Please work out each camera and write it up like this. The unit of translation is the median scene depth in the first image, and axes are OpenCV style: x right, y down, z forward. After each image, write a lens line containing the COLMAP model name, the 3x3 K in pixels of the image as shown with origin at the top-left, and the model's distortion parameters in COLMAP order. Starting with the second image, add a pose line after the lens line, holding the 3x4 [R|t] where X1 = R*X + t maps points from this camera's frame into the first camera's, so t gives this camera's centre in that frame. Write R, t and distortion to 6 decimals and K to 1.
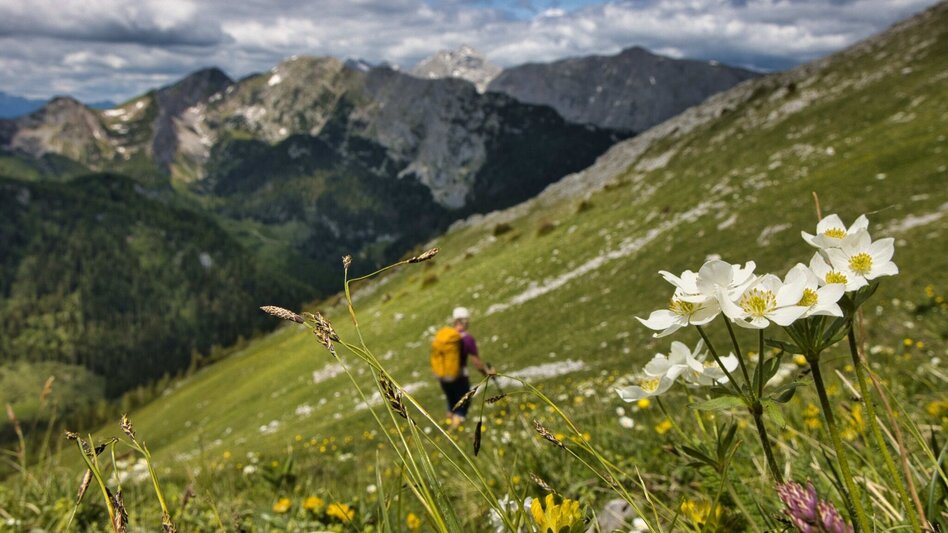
lens RADIAL K [[692.6, 0, 476.4], [0, 692.6, 271.2], [0, 0, 1]] dist [-0.120260, 0.081468]
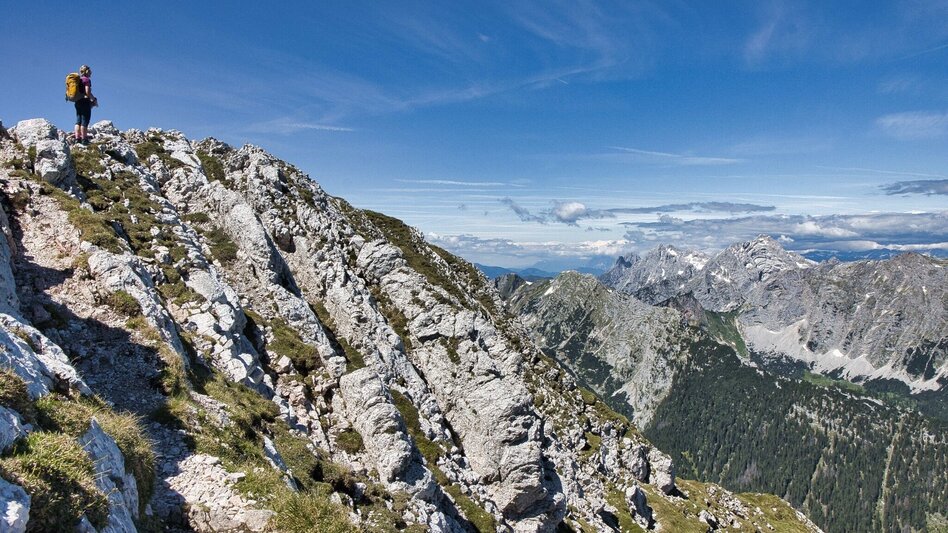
lens RADIAL K [[692.6, 0, 476.4], [0, 692.6, 271.2], [0, 0, 1]] dist [-0.120260, 0.081468]
pose [[0.876807, -0.005667, -0.480809, 0.231481], [-0.101636, 0.975154, -0.196839, -0.084657], [0.469978, 0.221457, 0.854446, -0.136739]]
